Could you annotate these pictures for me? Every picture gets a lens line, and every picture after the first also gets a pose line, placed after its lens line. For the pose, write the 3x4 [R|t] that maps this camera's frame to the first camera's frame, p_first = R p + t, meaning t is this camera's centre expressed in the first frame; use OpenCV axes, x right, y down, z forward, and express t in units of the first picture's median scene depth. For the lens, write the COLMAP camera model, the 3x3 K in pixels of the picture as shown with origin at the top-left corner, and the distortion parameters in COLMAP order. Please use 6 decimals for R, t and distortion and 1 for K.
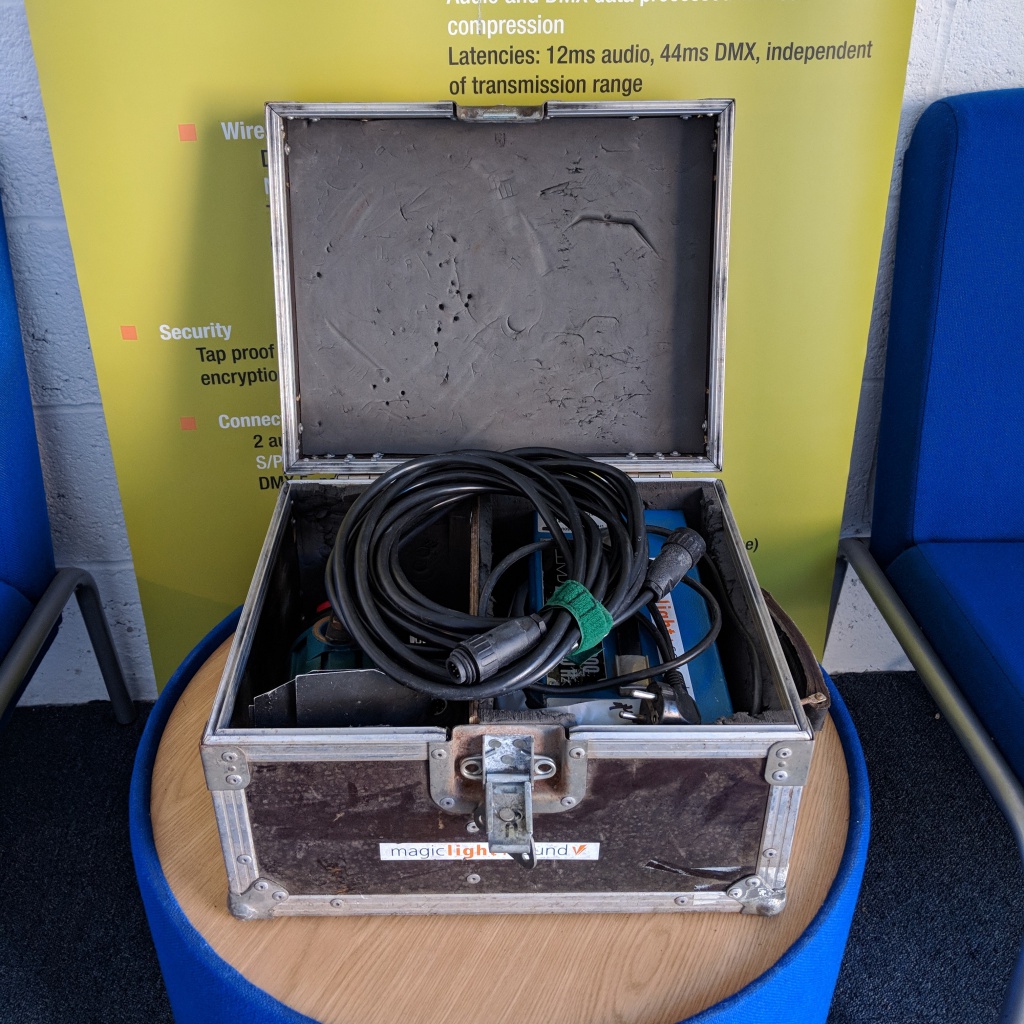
lens RADIAL K [[1137.6, 0, 505.4], [0, 1137.6, 450.9], [0, 0, 1]] dist [0.064327, -0.155314]
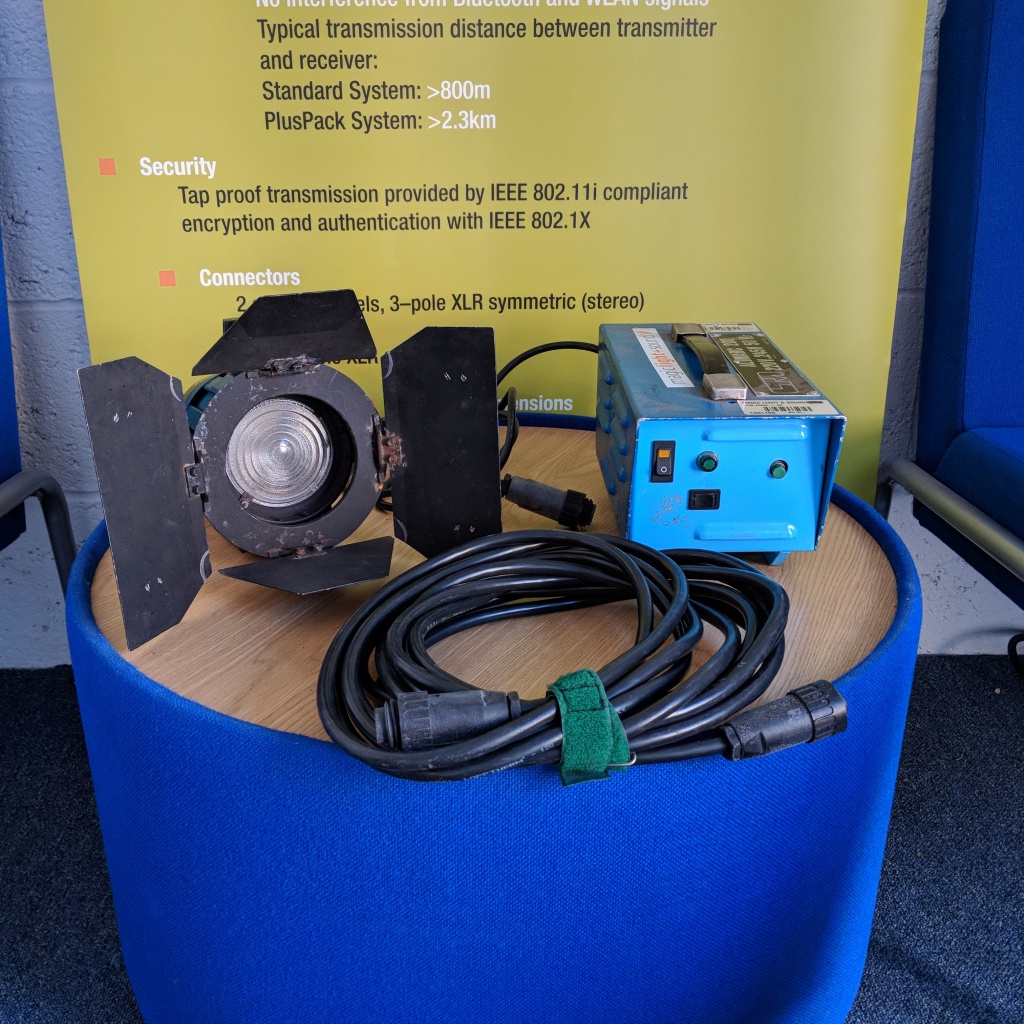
lens RADIAL K [[1170.6, 0, 490.5], [0, 1170.6, 550.5], [0, 0, 1]] dist [0.071612, -0.160906]
pose [[0.999241, 0.013025, -0.036724, 0.022586], [-0.017187, 0.993171, -0.115393, 0.305723], [0.034970, 0.115936, 0.992641, 0.088346]]
